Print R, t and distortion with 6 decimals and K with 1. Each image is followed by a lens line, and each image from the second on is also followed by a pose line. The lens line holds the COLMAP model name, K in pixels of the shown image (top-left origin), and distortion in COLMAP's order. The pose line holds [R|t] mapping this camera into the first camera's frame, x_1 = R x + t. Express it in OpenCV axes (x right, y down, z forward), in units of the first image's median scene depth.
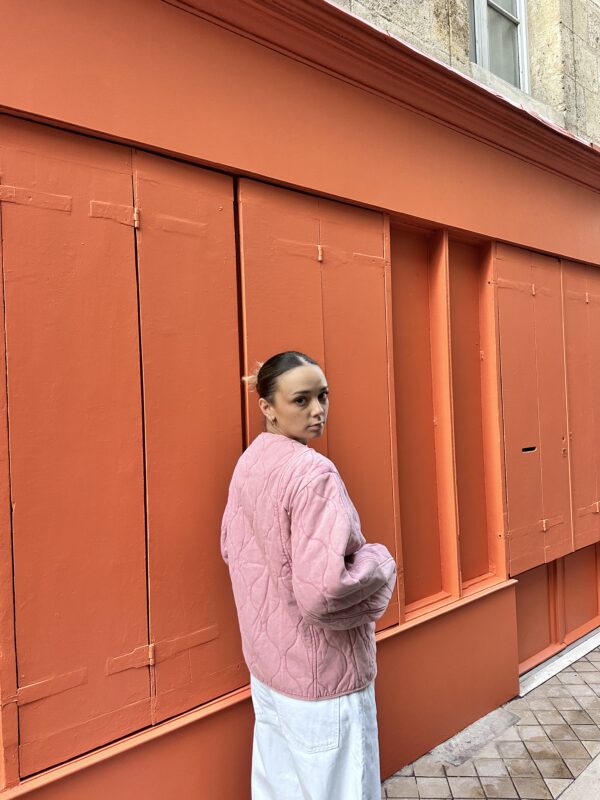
lens RADIAL K [[607.4, 0, 300.0], [0, 607.4, 400.0], [0, 0, 1]] dist [-0.006866, -0.014802]
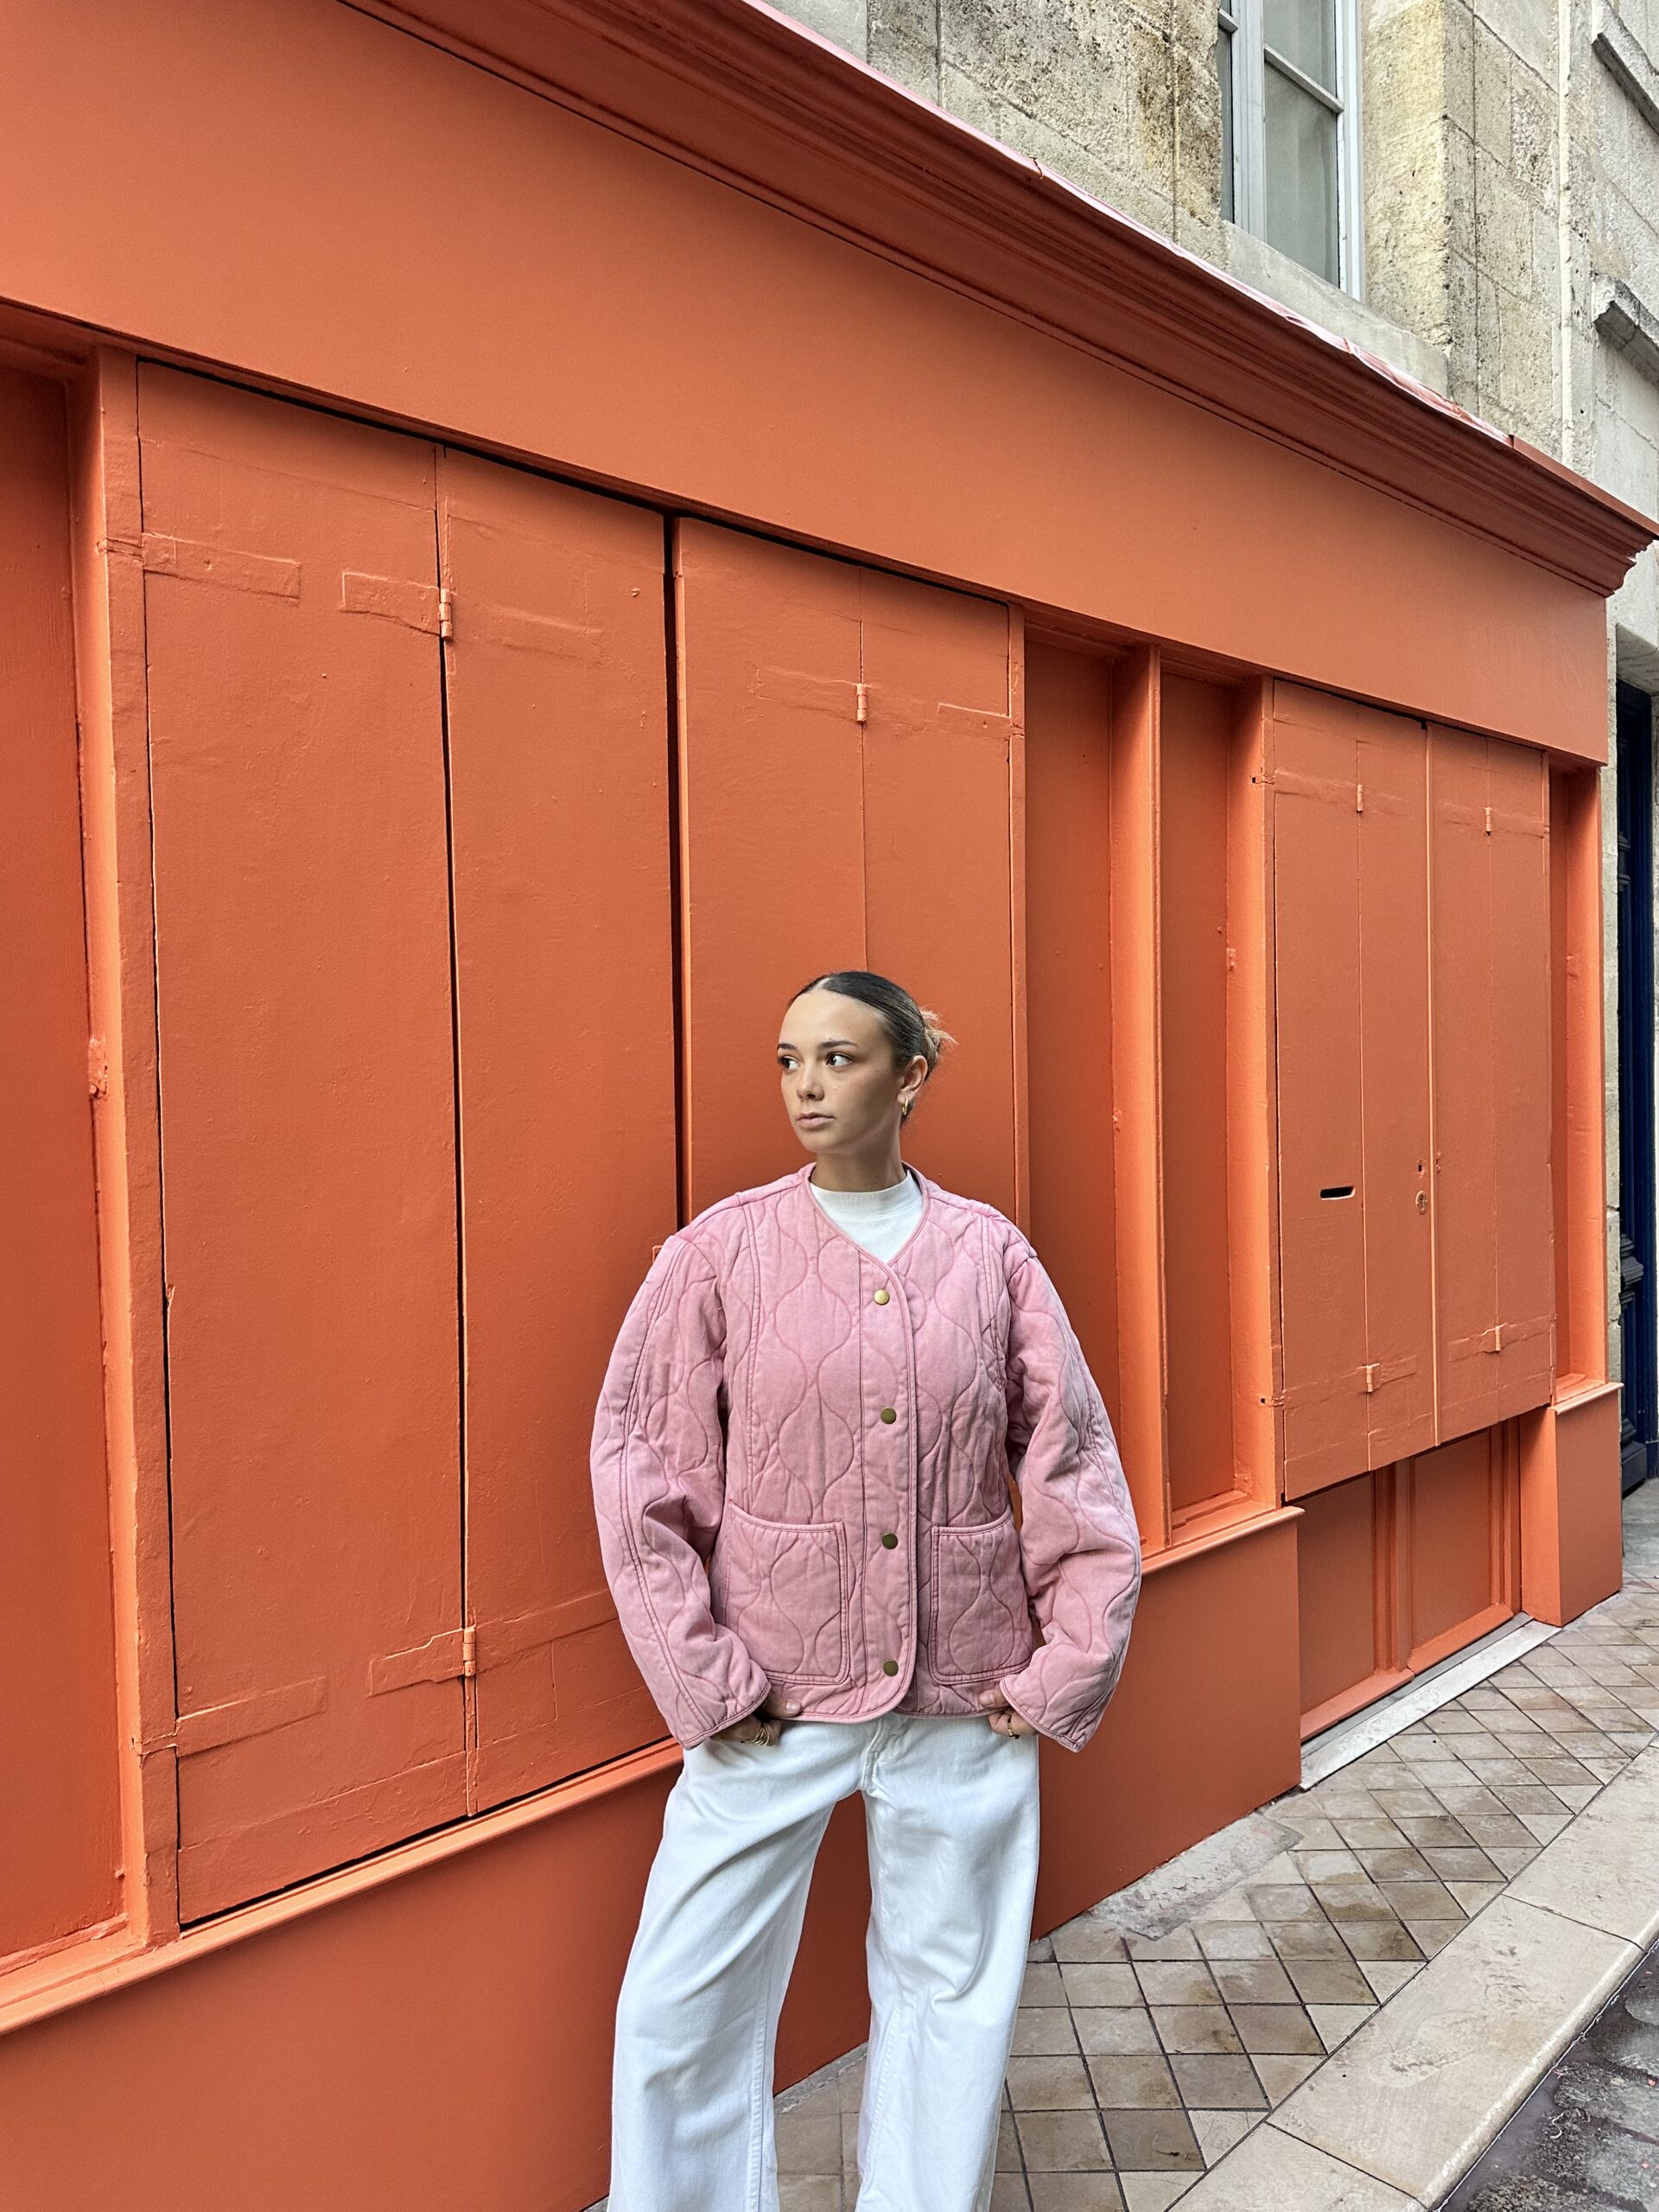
lens RADIAL K [[1679.4, 0, 829.5], [0, 1679.4, 1106.0], [0, 0, 1]] dist [-0.006866, -0.014802]
pose [[0.997156, 0.018339, 0.073094, -0.054609], [-0.020286, 0.999456, 0.025985, 0.001384], [-0.072578, -0.027394, 0.996986, -0.114377]]
